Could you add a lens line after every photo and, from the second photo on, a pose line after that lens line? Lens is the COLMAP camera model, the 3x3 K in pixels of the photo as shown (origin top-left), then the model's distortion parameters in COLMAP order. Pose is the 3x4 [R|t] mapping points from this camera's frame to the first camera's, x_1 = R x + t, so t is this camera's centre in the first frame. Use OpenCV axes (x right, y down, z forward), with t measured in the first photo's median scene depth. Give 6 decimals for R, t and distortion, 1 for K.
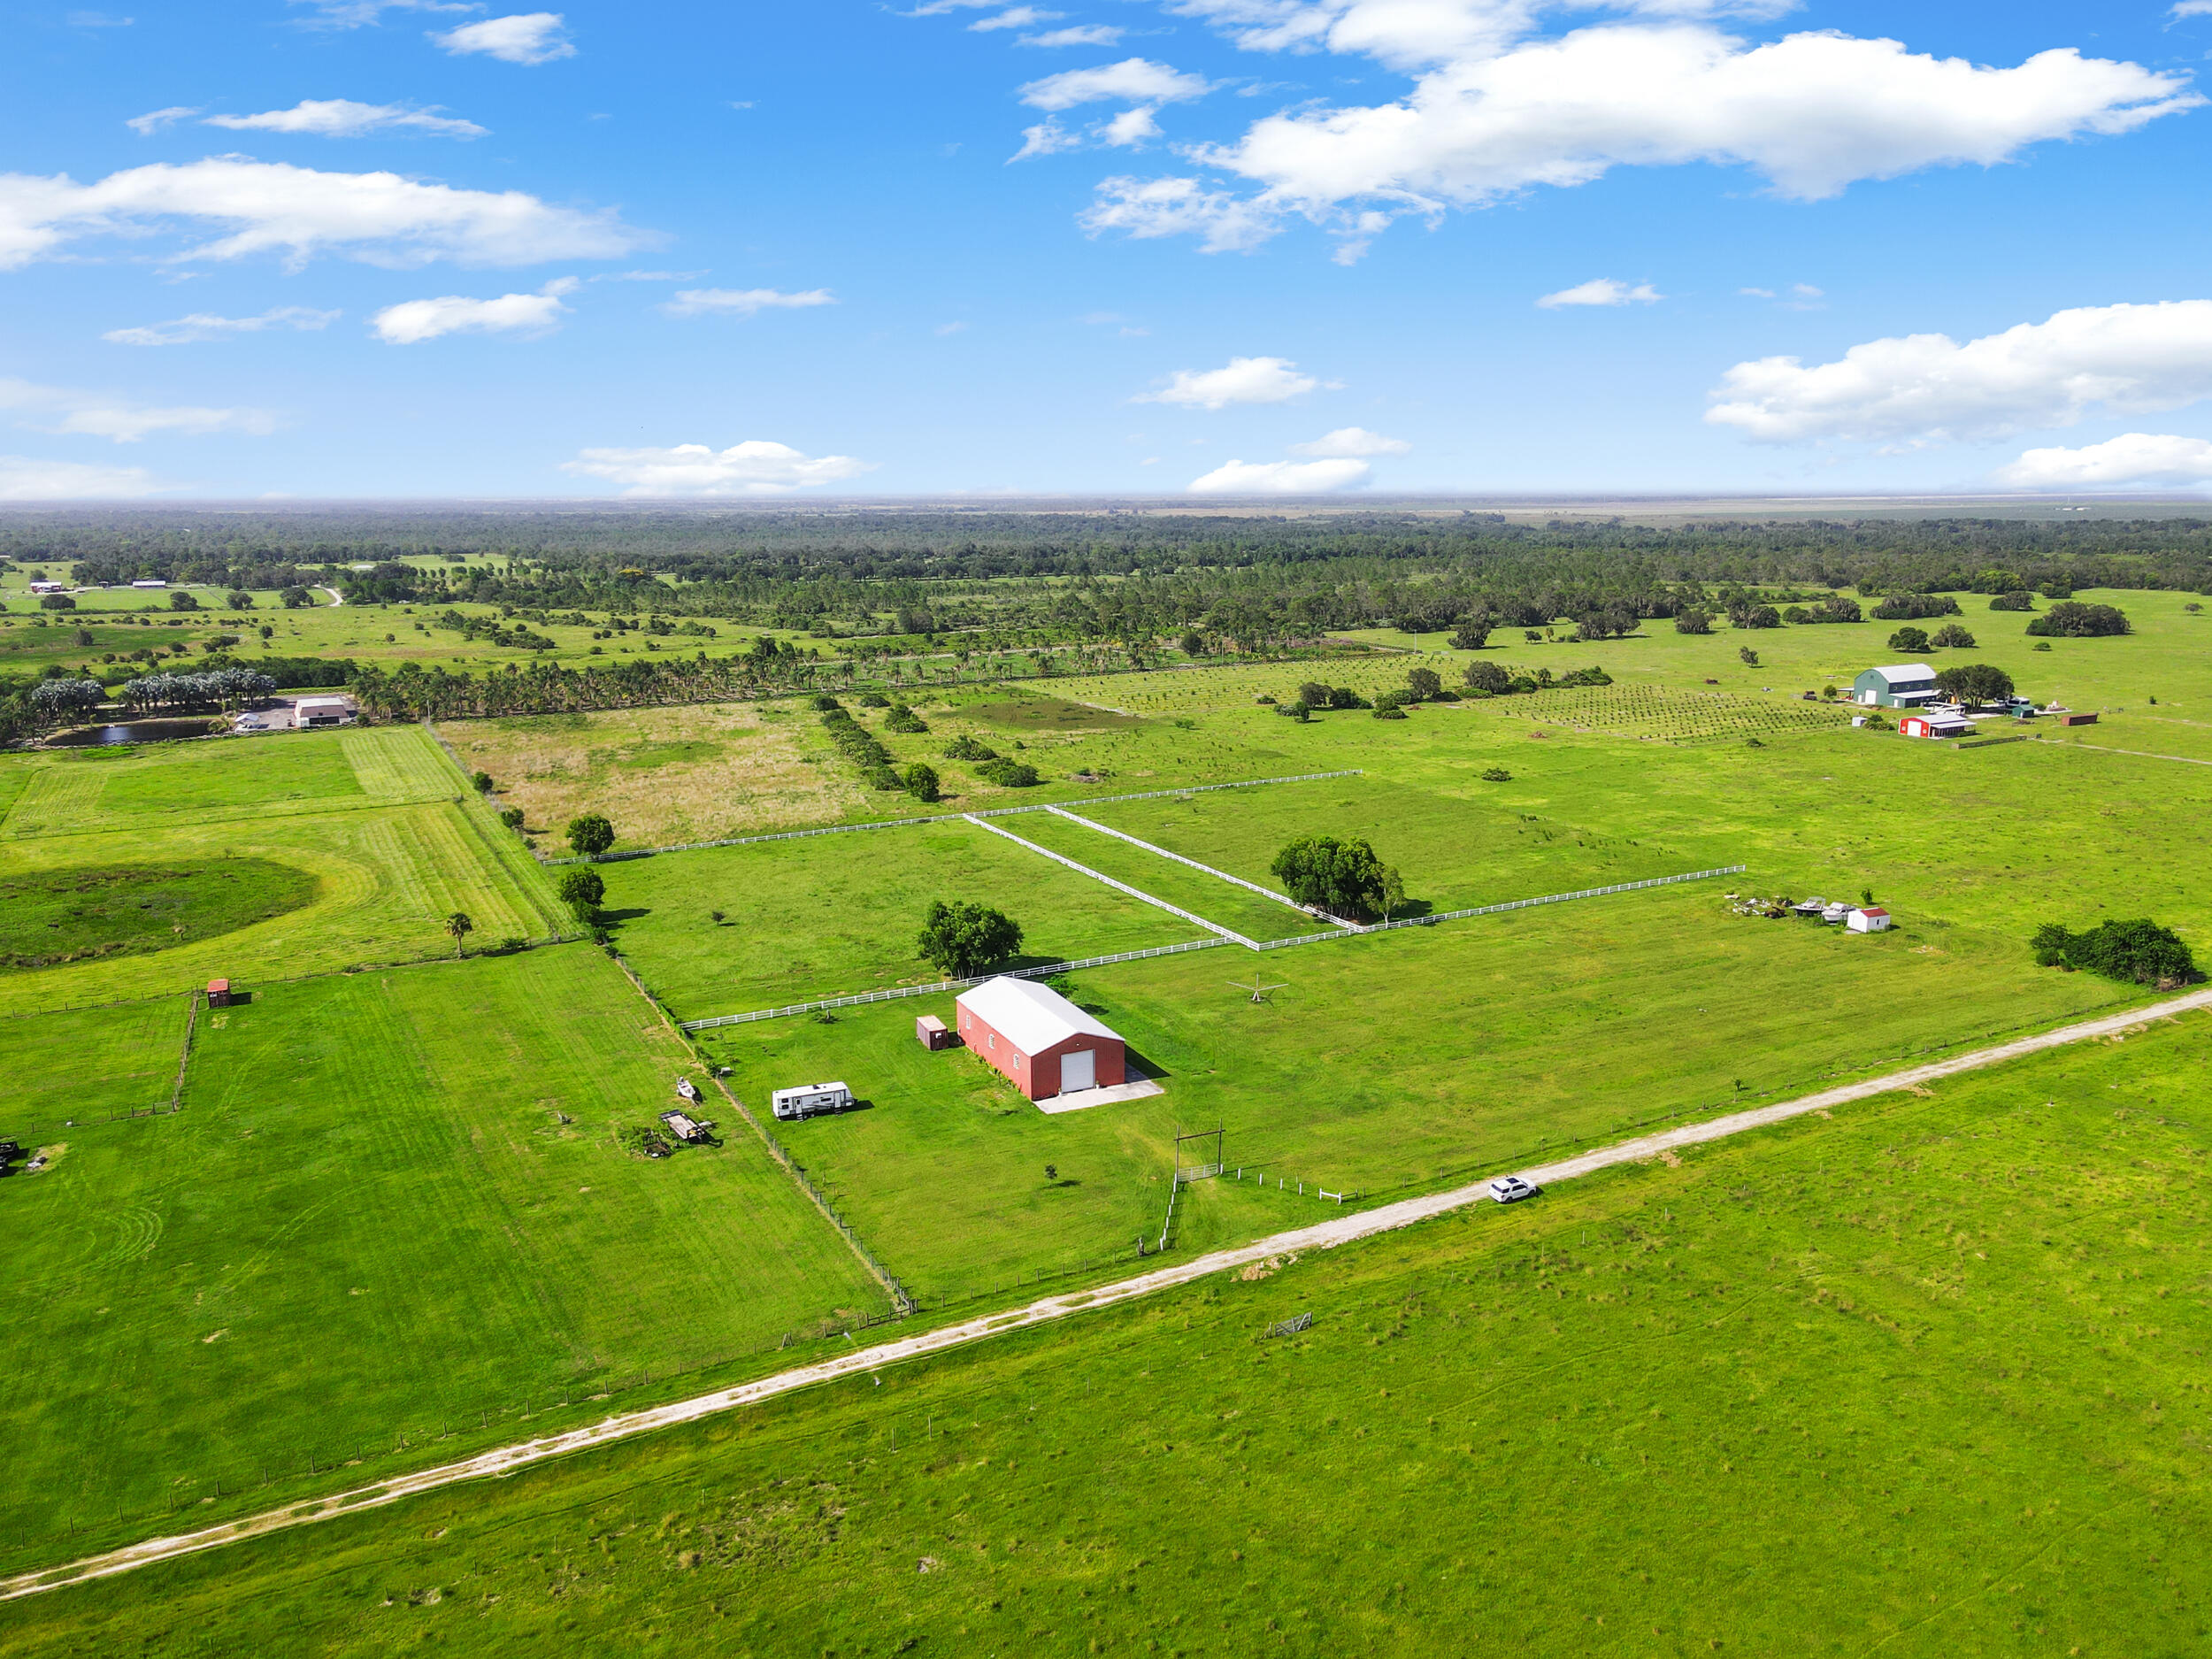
lens RADIAL K [[1615.5, 0, 1099.3], [0, 1615.5, 827.3], [0, 0, 1]] dist [0.007661, 0.009298]
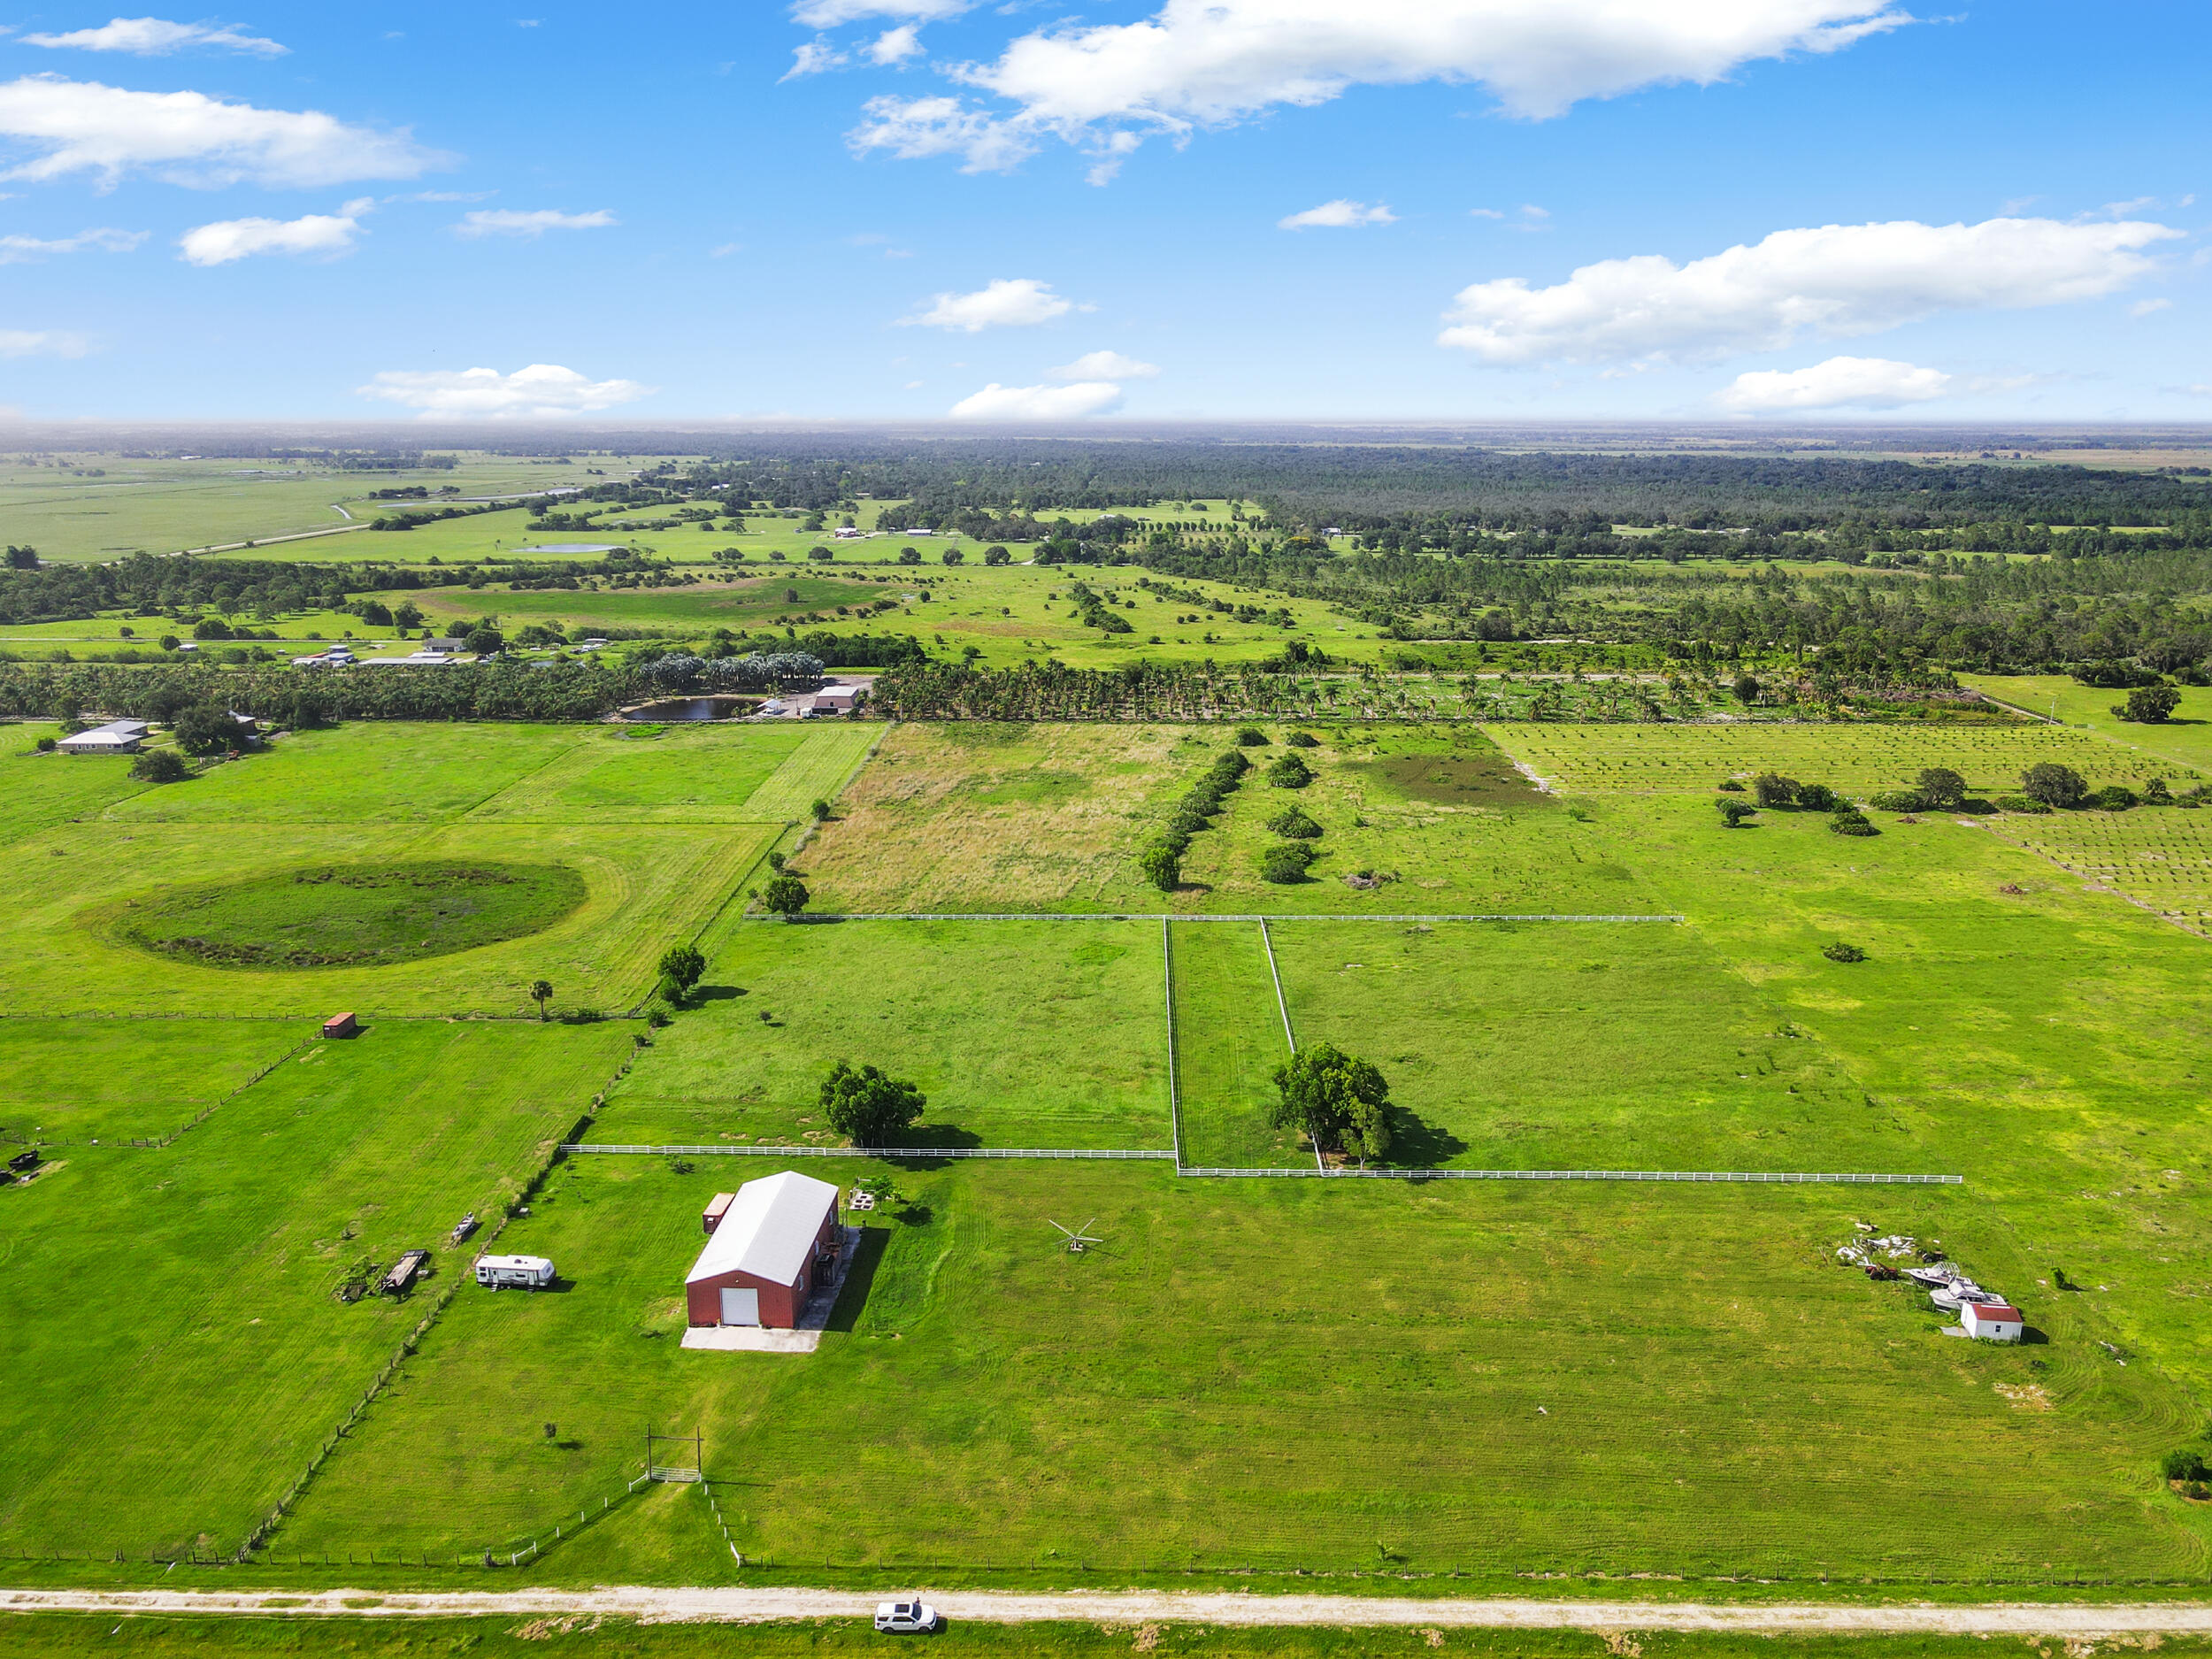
lens RADIAL K [[1615.5, 0, 1099.3], [0, 1615.5, 827.3], [0, 0, 1]] dist [0.007661, 0.009298]
pose [[0.872557, 0.127515, -0.471576, 0.587734], [-0.105821, 0.991748, 0.072371, -0.224659], [0.476913, -0.013245, 0.878851, 0.248878]]
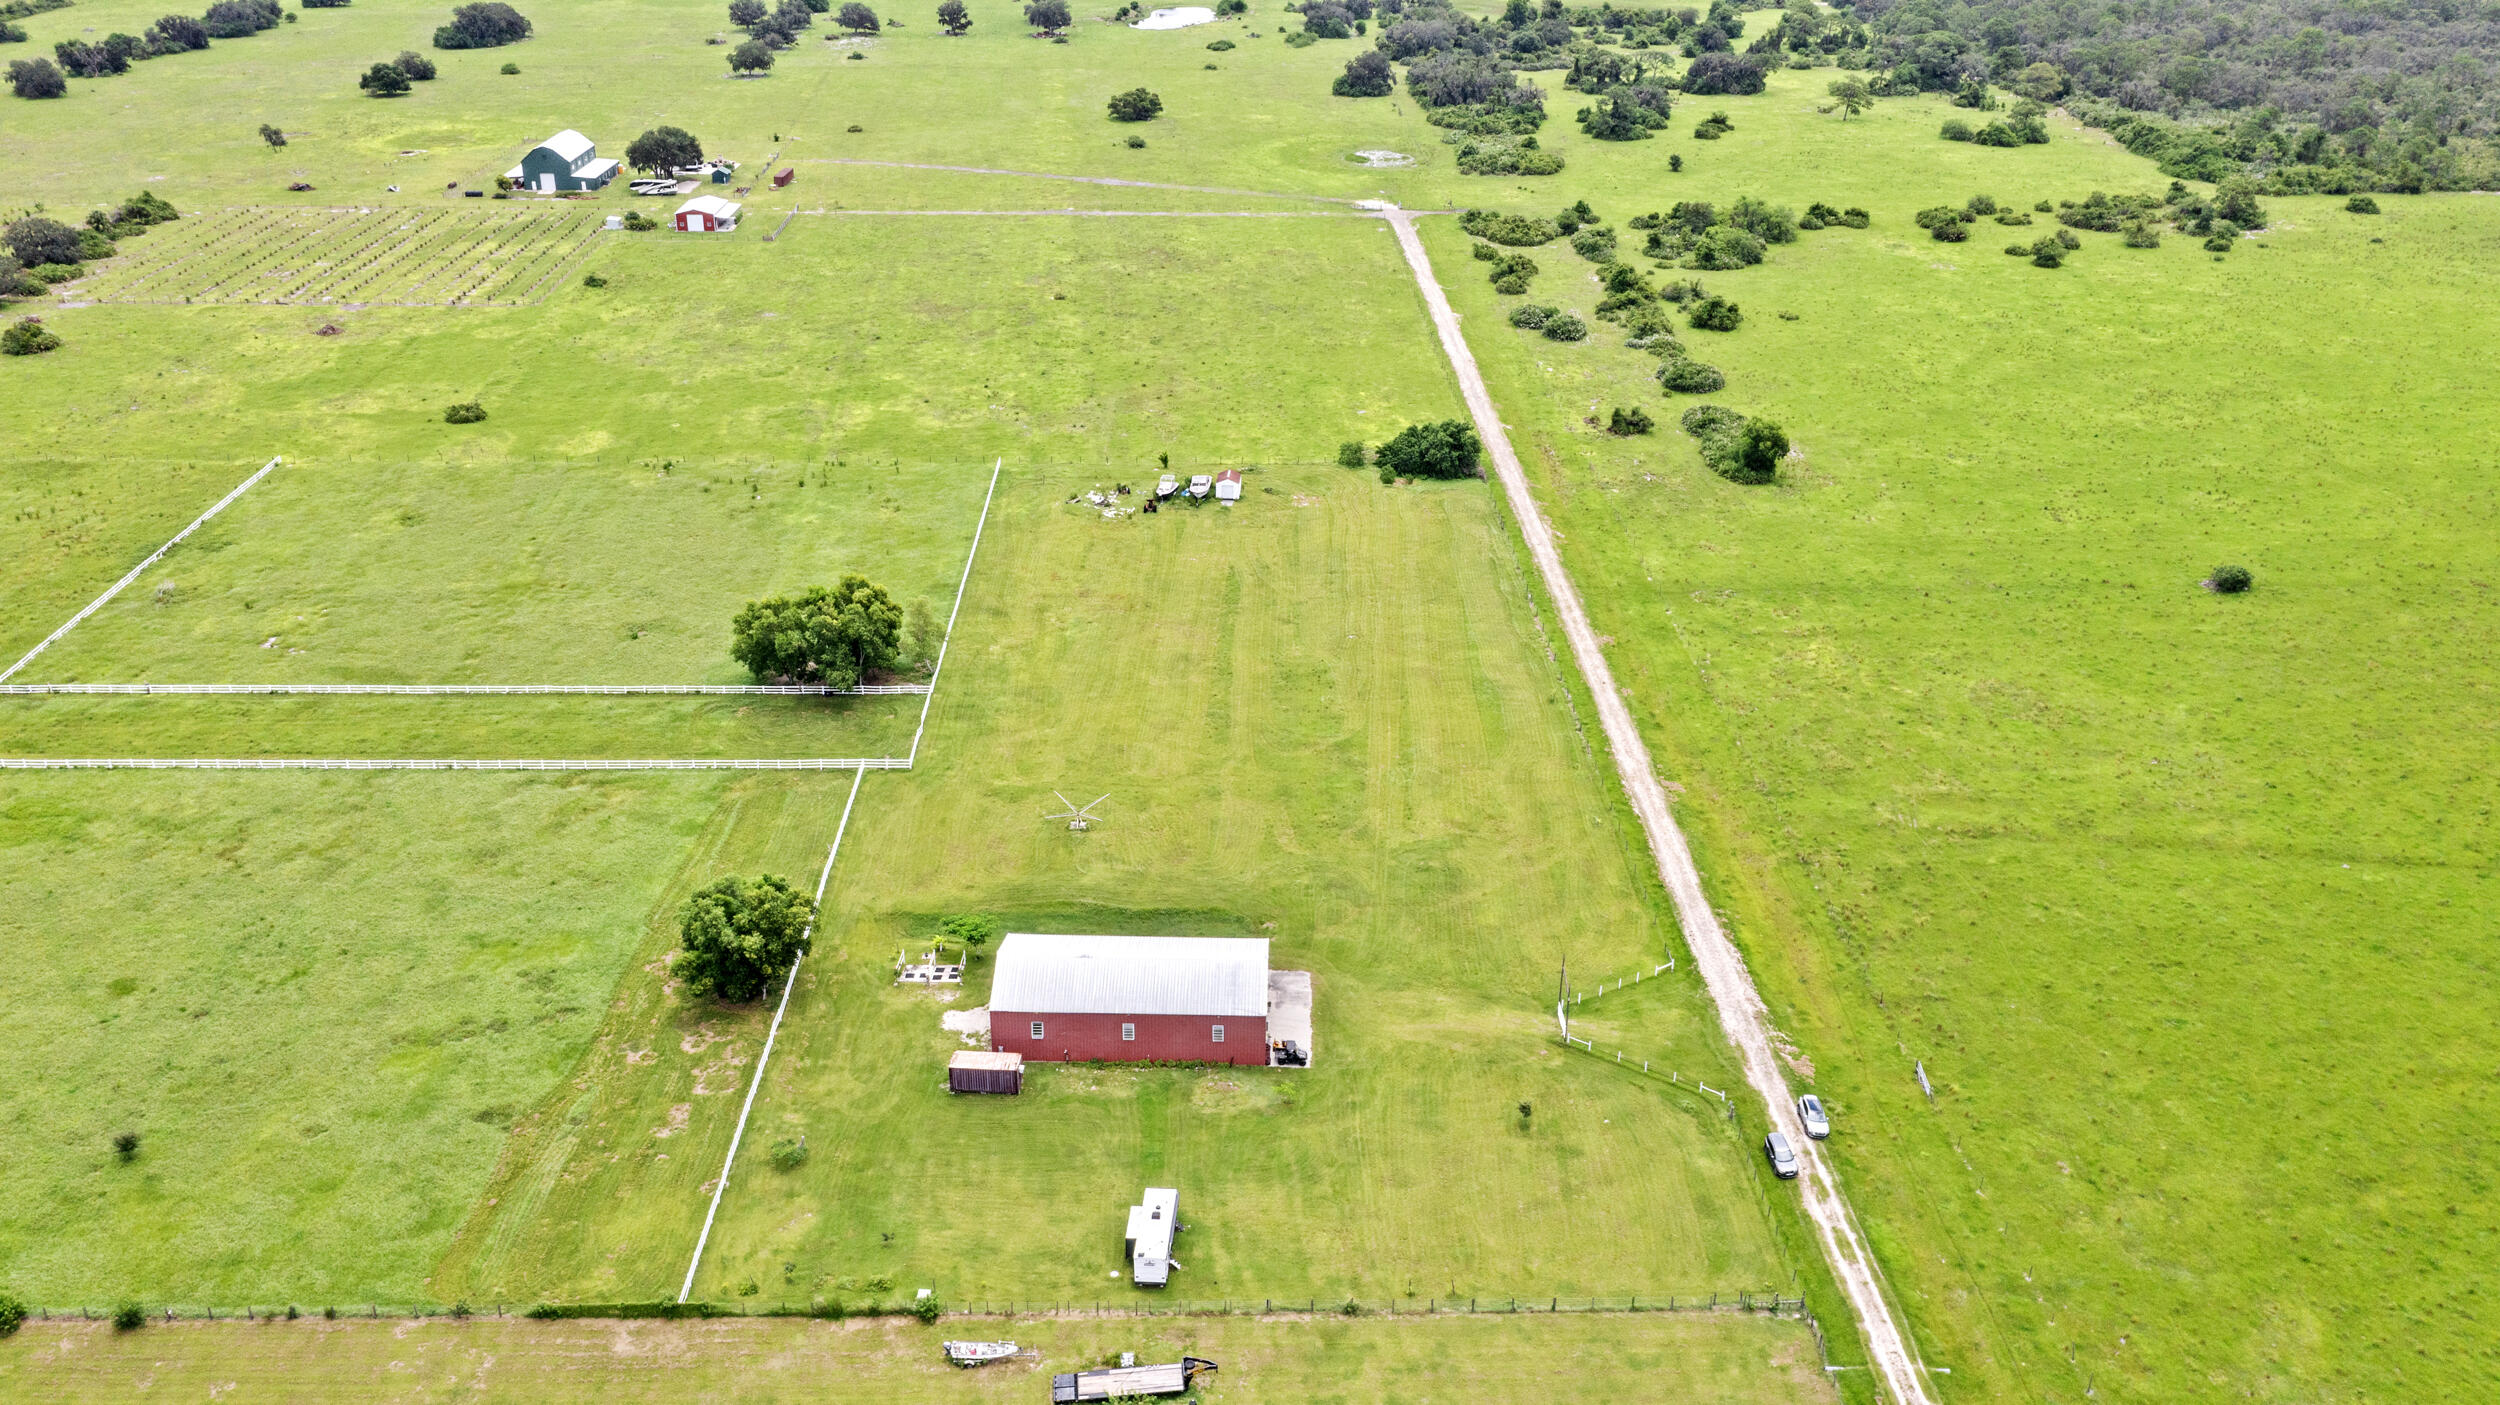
lens RADIAL K [[1985.2, 0, 1250.0], [0, 1985.2, 702.5], [0, 0, 1]] dist [0.000827, 0.004603]
pose [[0.452131, -0.379125, 0.807367, -0.713733], [0.176203, 0.925296, 0.335827, -0.295181], [-0.874374, -0.009577, 0.485158, 0.541536]]
